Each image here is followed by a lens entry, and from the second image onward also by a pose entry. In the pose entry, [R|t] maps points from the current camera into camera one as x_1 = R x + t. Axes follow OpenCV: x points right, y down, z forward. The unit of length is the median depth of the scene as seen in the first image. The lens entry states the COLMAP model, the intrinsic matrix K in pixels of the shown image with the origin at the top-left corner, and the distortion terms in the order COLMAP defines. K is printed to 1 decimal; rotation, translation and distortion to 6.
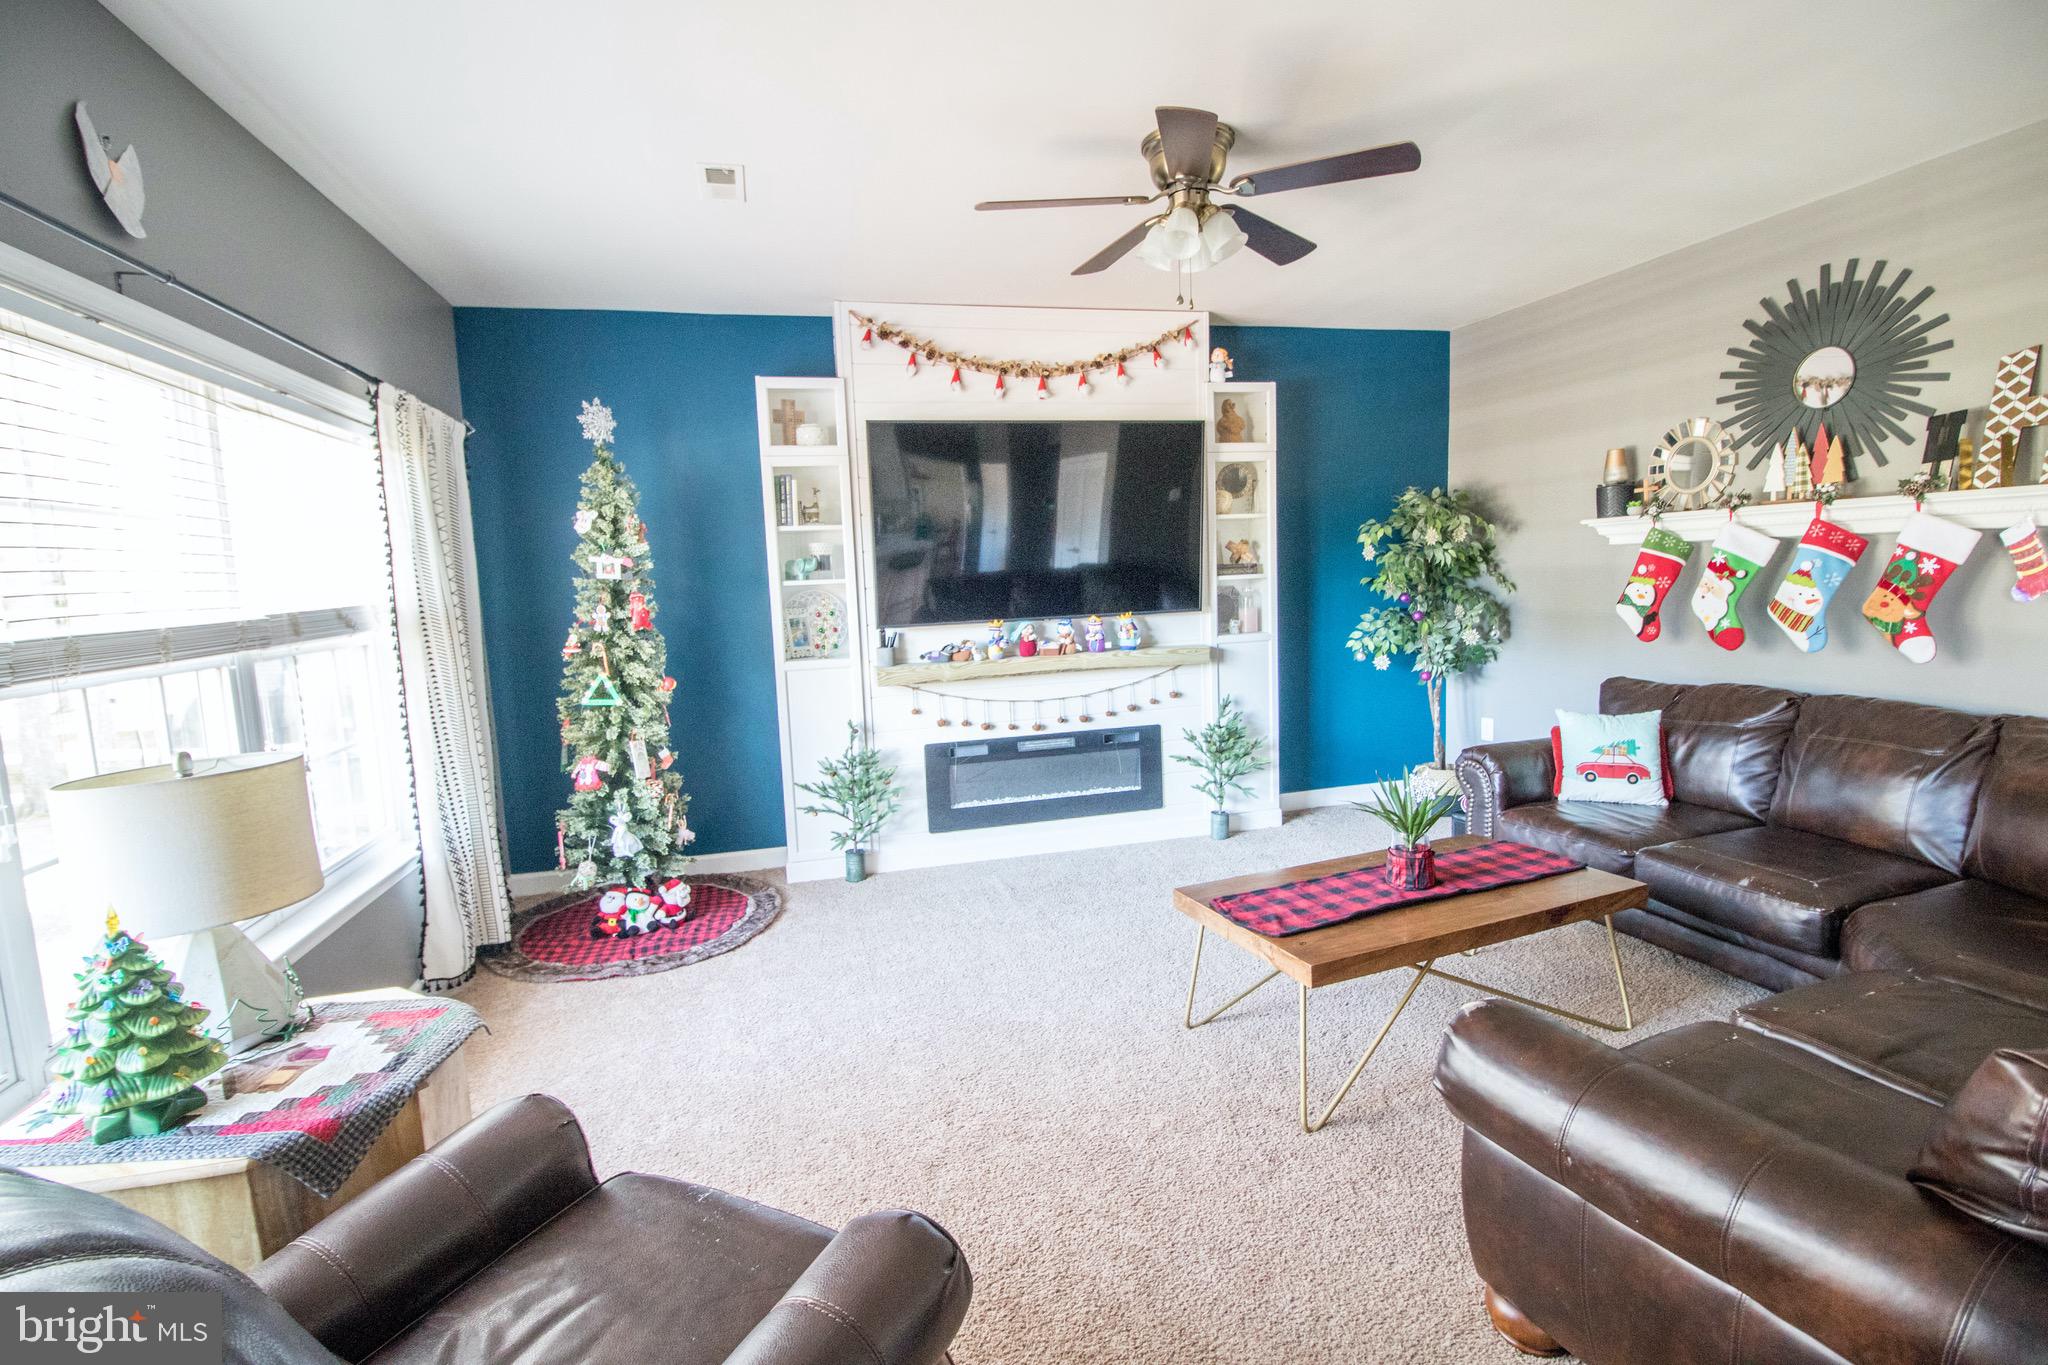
lens RADIAL K [[944.8, 0, 1025.0], [0, 944.8, 689.1], [0, 0, 1]] dist [-0.000572, -0.011296]
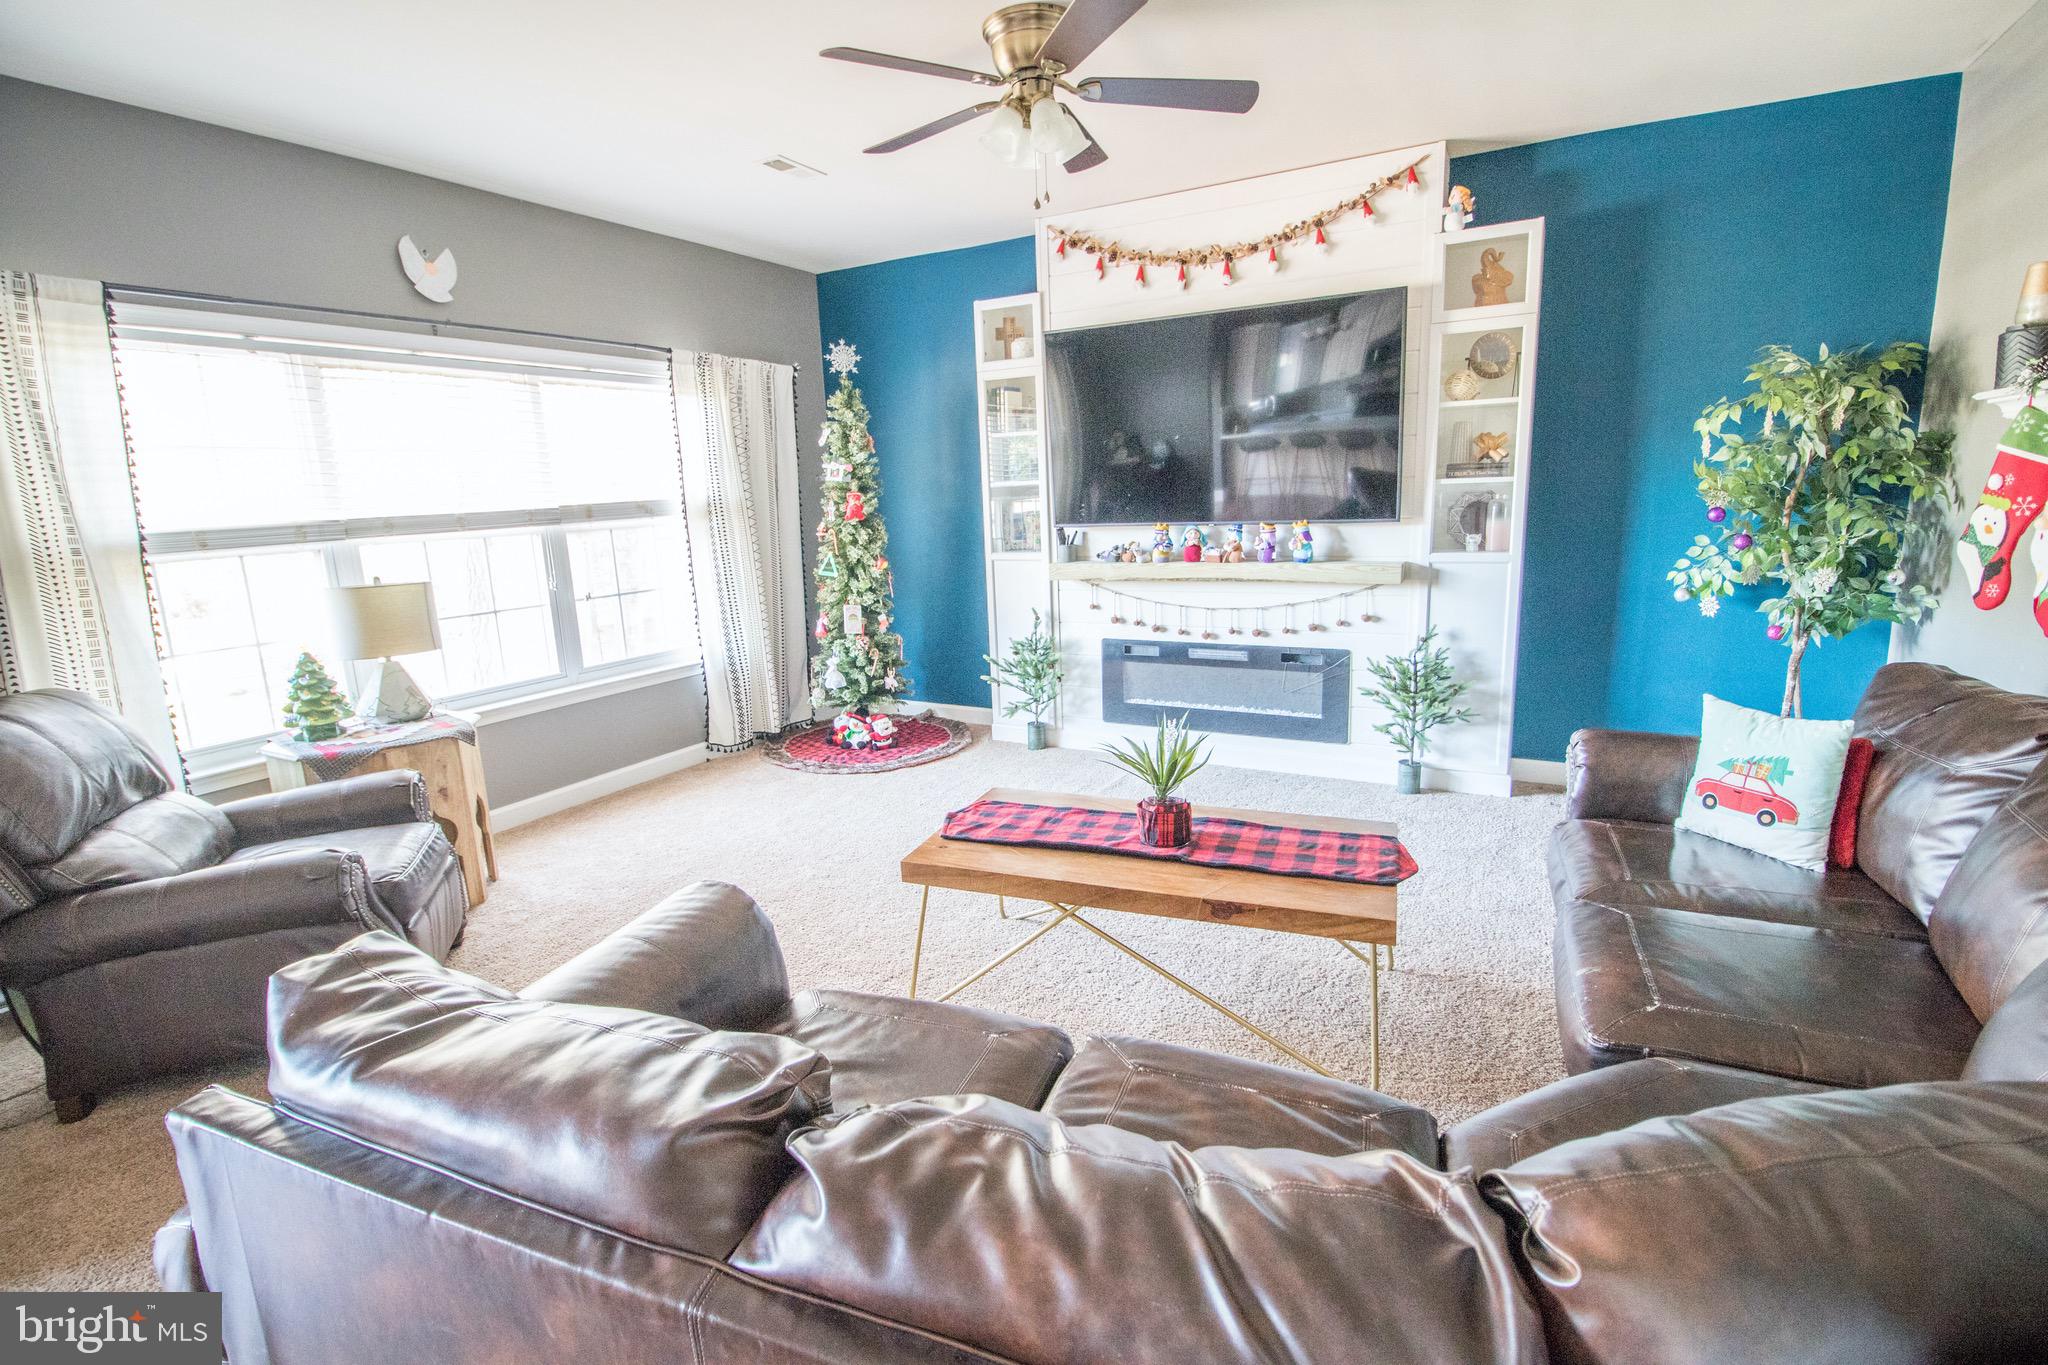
lens RADIAL K [[944.8, 0, 1006.3], [0, 944.8, 685.3], [0, 0, 1]] dist [-0.000572, -0.011296]
pose [[0.721422, 0.155995, -0.674696, 0.573615], [-0.075578, 0.986214, 0.147209, -0.039913], [0.688359, -0.055207, 0.723267, 0.160056]]
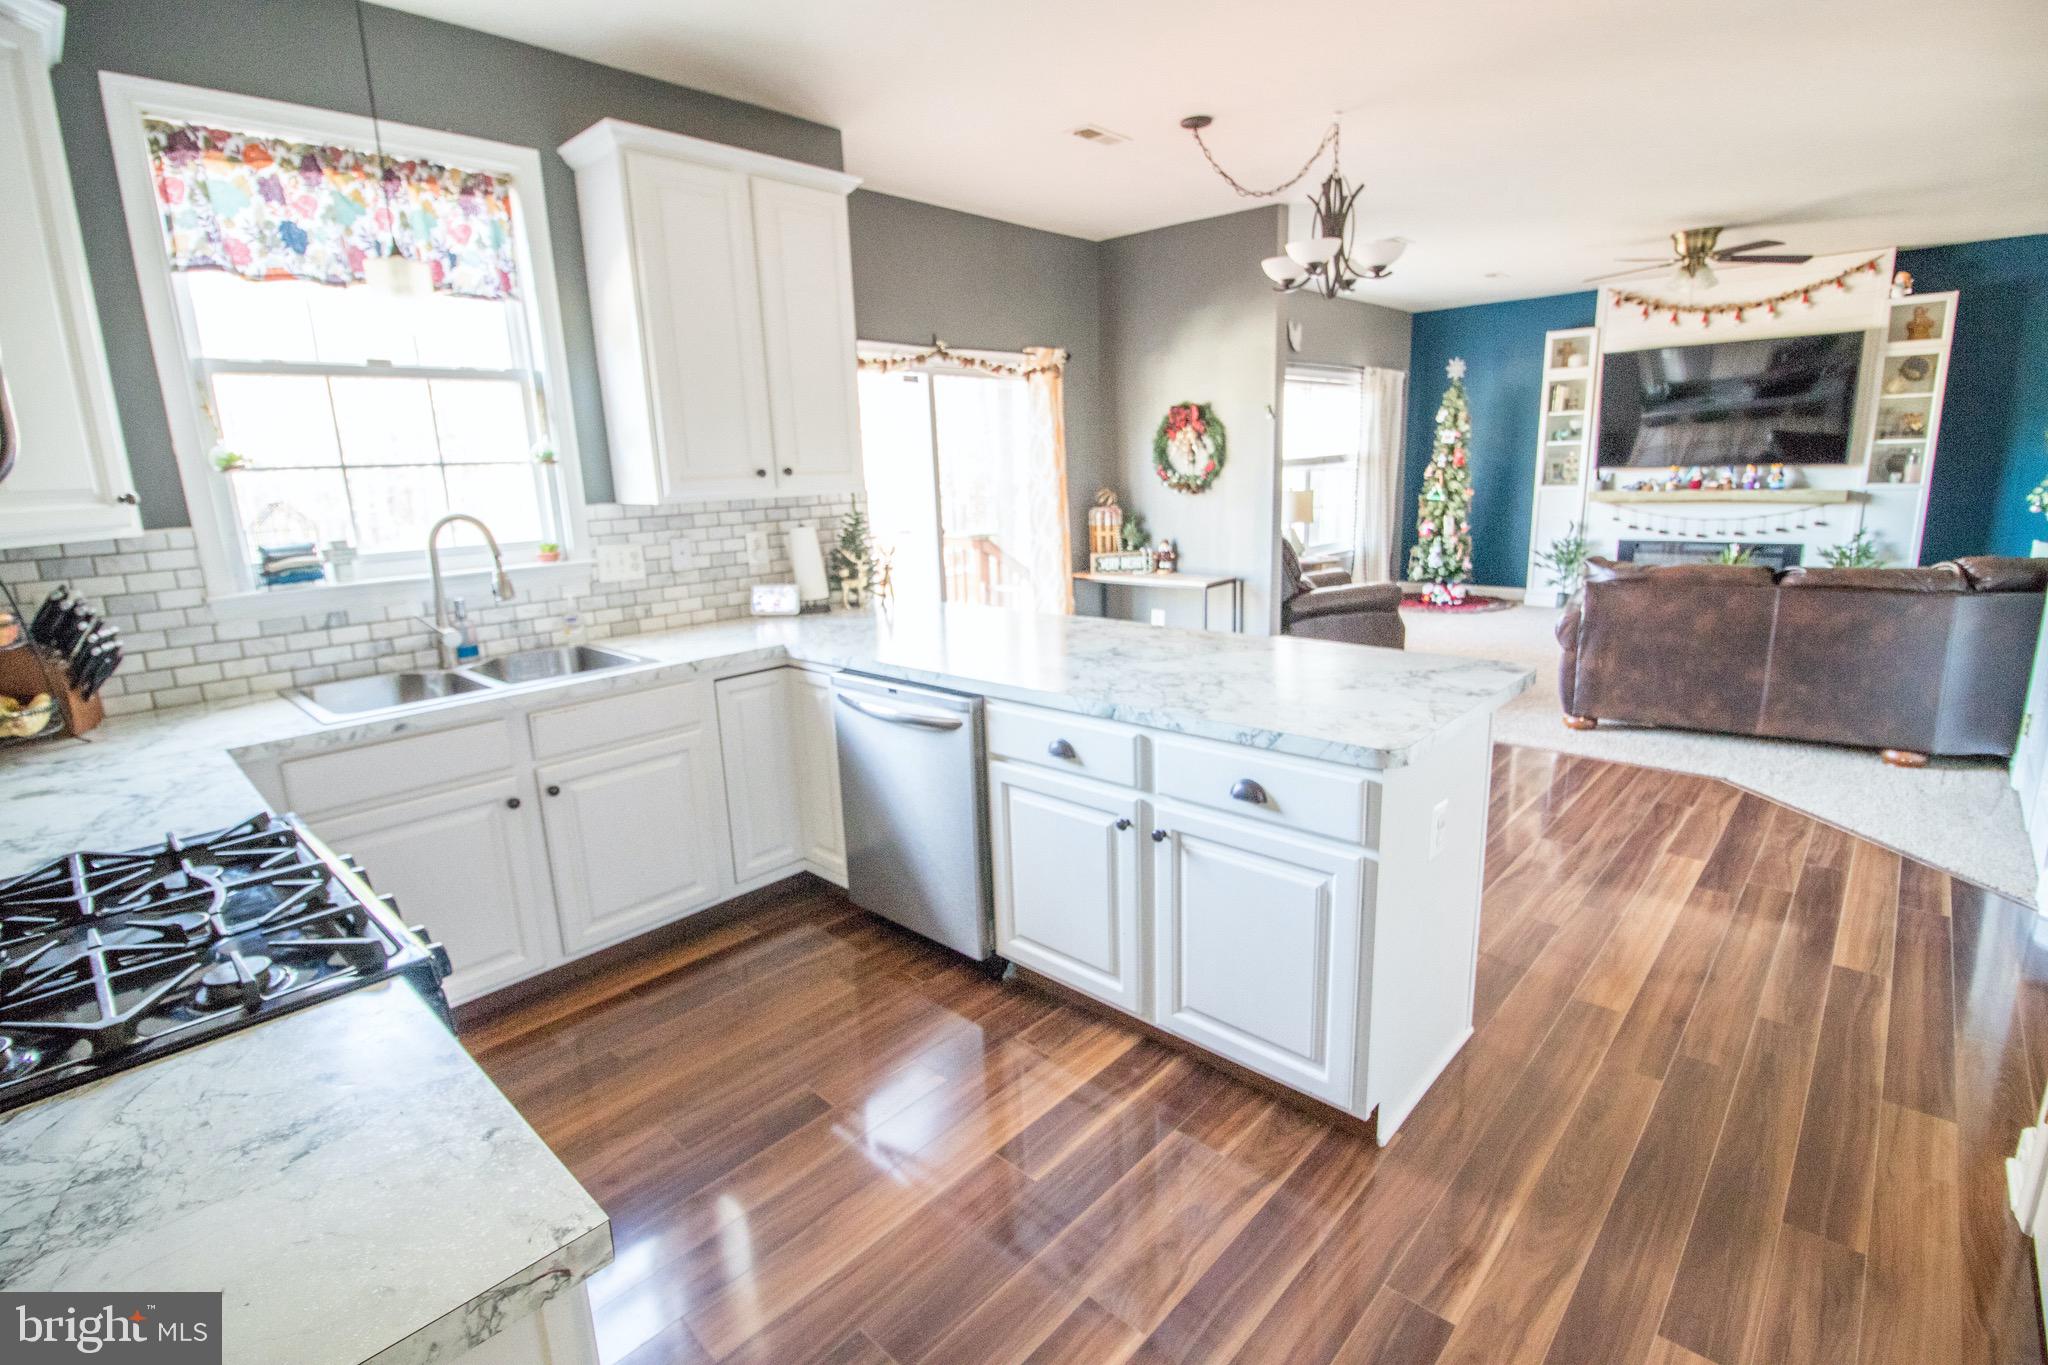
lens RADIAL K [[944.8, 0, 1019.6], [0, 944.8, 678.2], [0, 0, 1]] dist [-0.000572, -0.011296]
pose [[0.526698, 0.213087, -0.822911, 0.837761], [-0.079759, 0.976189, 0.201728, 0.050265], [0.846302, -0.040616, 0.531152, -0.909583]]
